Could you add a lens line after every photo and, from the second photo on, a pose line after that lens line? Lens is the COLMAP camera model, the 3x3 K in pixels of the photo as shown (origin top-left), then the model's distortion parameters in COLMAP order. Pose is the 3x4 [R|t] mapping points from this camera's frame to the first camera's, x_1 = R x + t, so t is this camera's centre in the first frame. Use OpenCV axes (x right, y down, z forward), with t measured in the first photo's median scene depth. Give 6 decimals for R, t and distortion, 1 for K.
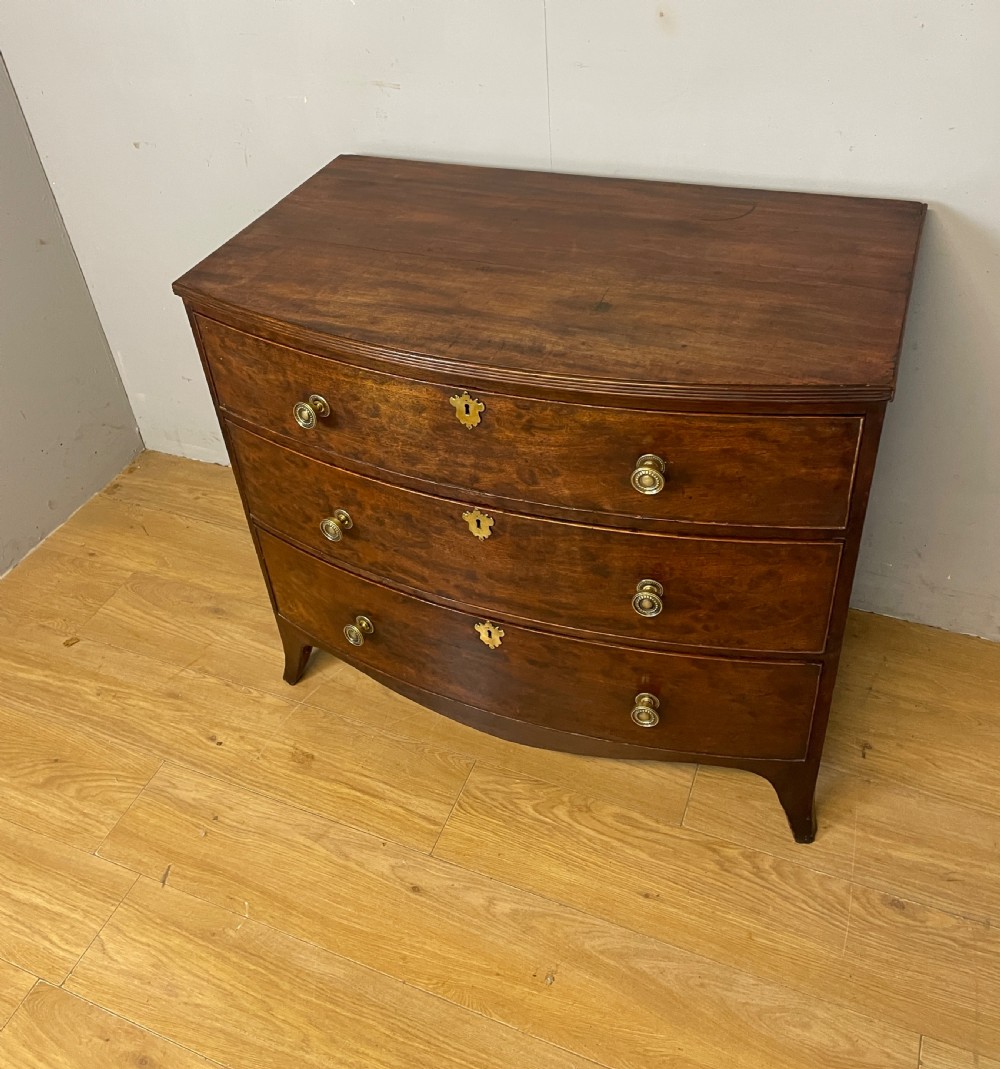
lens RADIAL K [[1014.6, 0, 491.9], [0, 1014.6, 406.1], [0, 0, 1]] dist [0.018494, 0.000000]
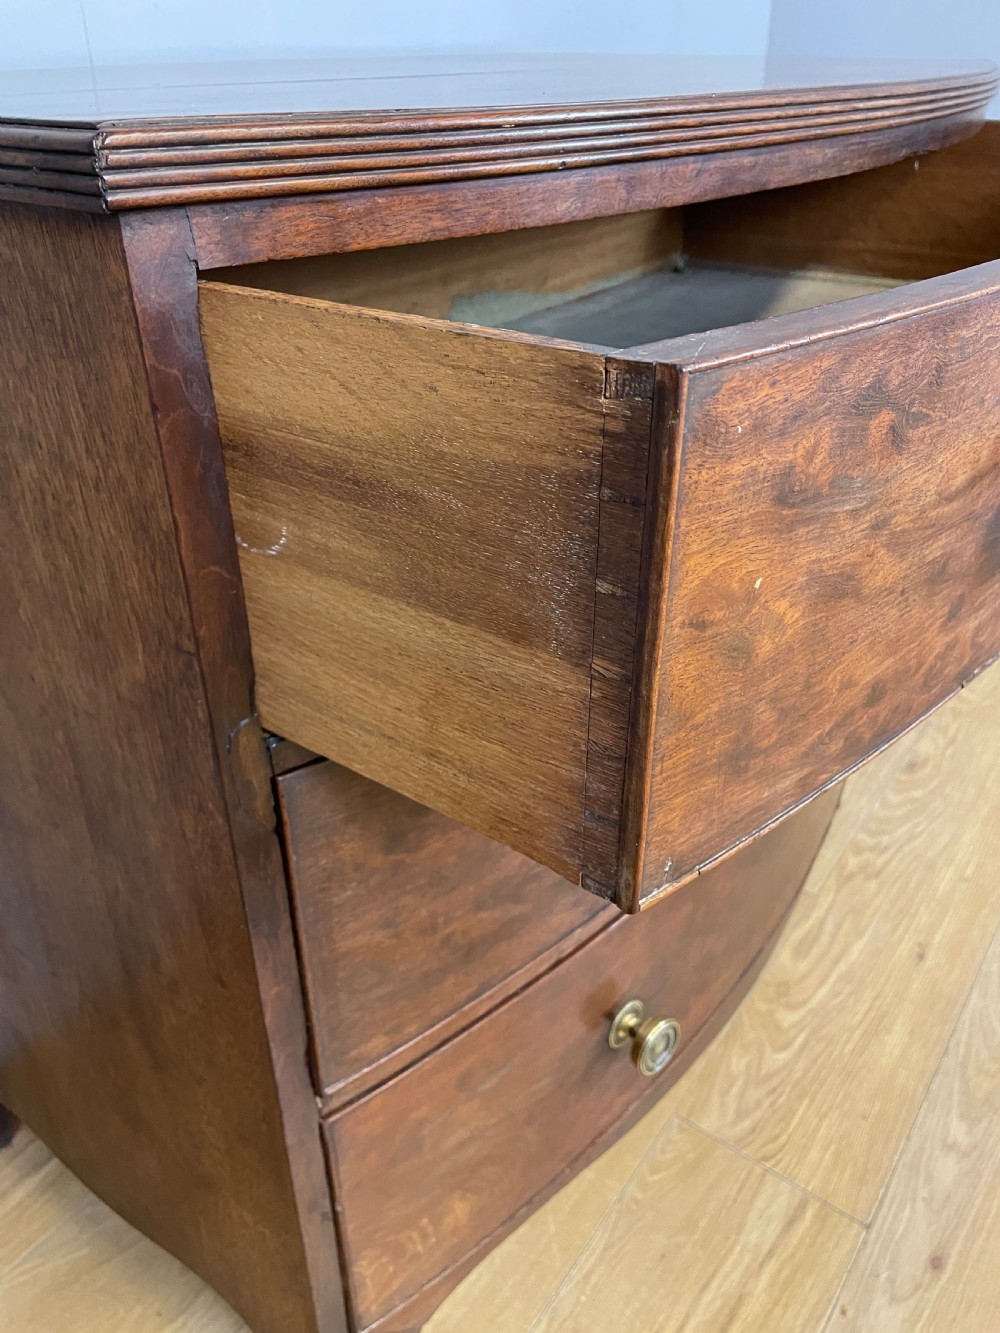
lens RADIAL K [[1023.4, 0, 499.6], [0, 1023.4, 670.9], [0, 0, 1]] dist [0.065820, -0.087355]
pose [[0.225581, -0.449760, 0.864193, -0.457245], [0.541917, 0.795084, 0.272336, -0.049985], [-0.809592, 0.406887, 0.423088, 0.825624]]
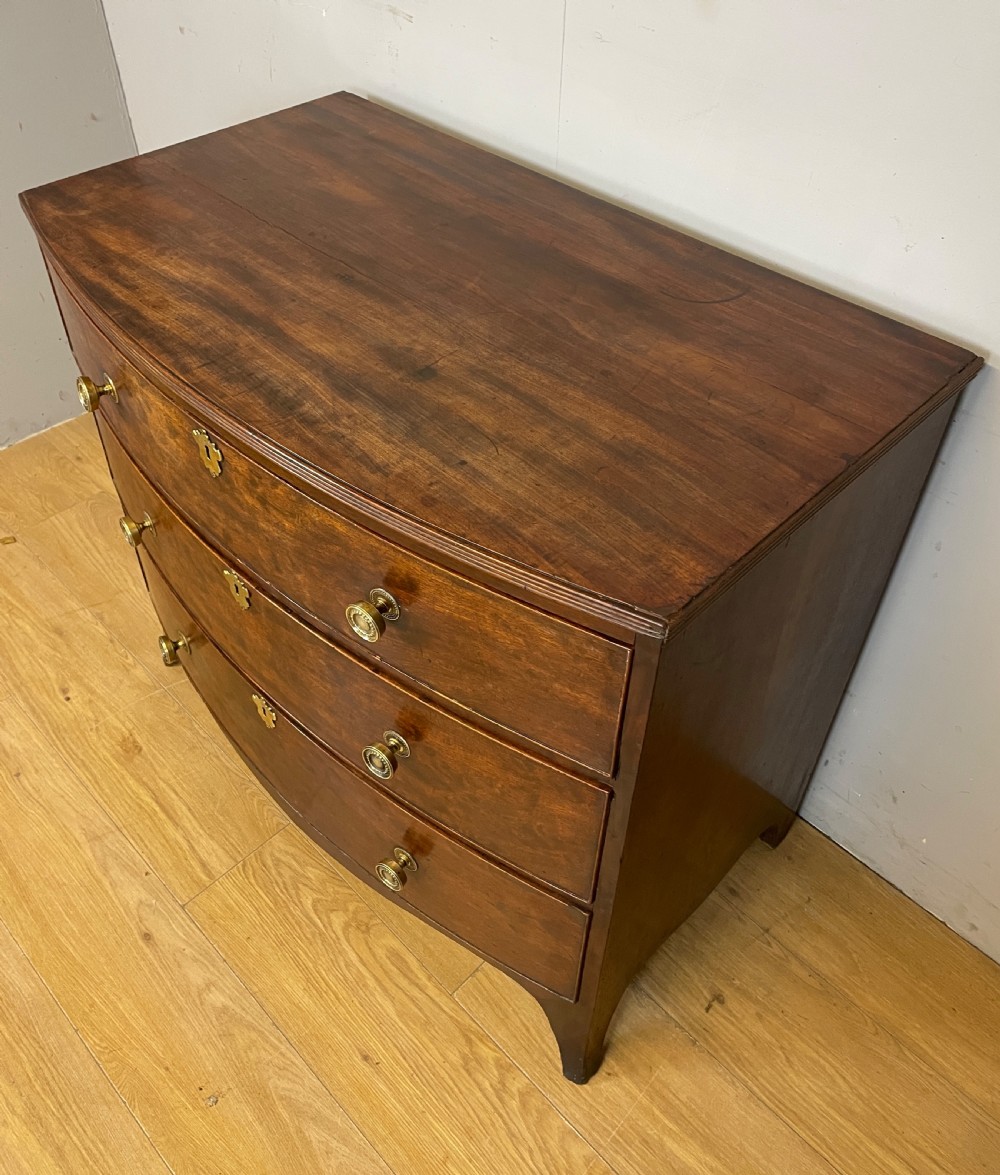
lens RADIAL K [[1006.9, 0, 505.7], [0, 1006.9, 512.3], [0, 0, 1]] dist [0.057308, -0.075185]
pose [[0.923685, 0.317345, -0.214707, 0.288850], [-0.285767, 0.943868, 0.165685, -0.115477], [0.255234, -0.091684, 0.962523, 0.253873]]
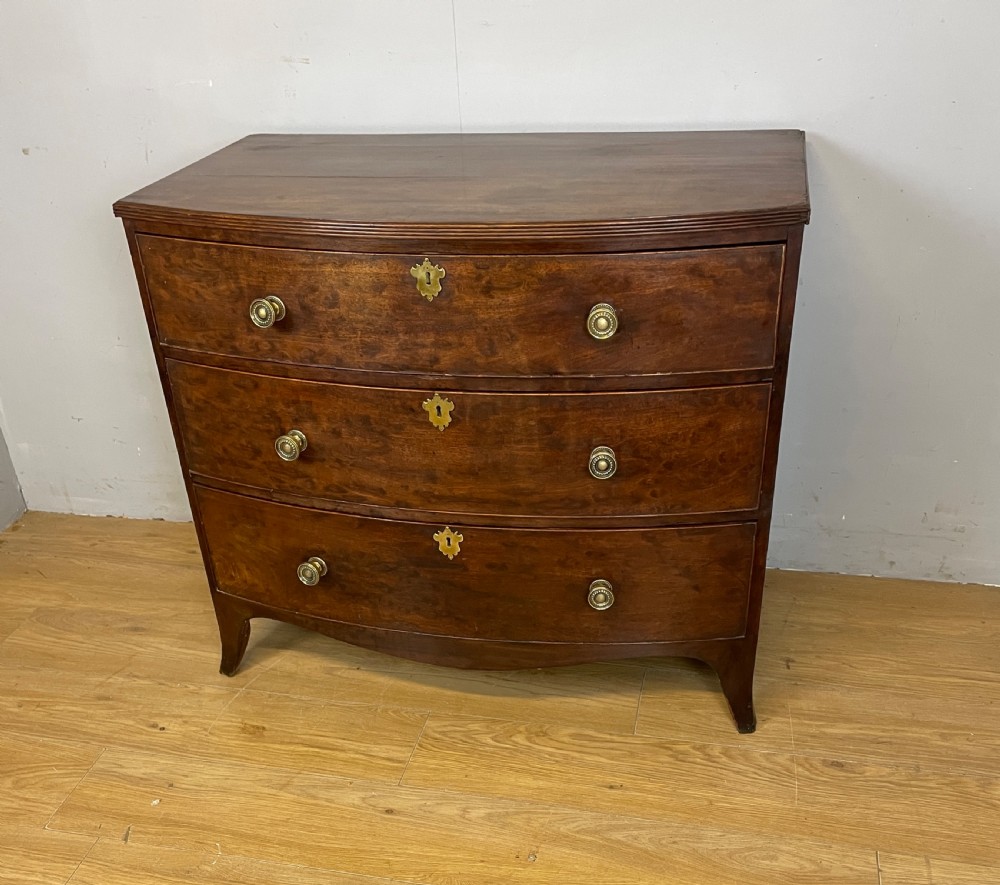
lens RADIAL K [[1061.9, 0, 496.2], [0, 1061.9, 567.9], [0, 0, 1]] dist [0.050790, 0.000000]
pose [[0.984678, -0.067842, 0.160647, -0.123414], [0.077050, 0.995681, -0.051795, 0.294989], [-0.156439, 0.063379, 0.985652, -0.077301]]
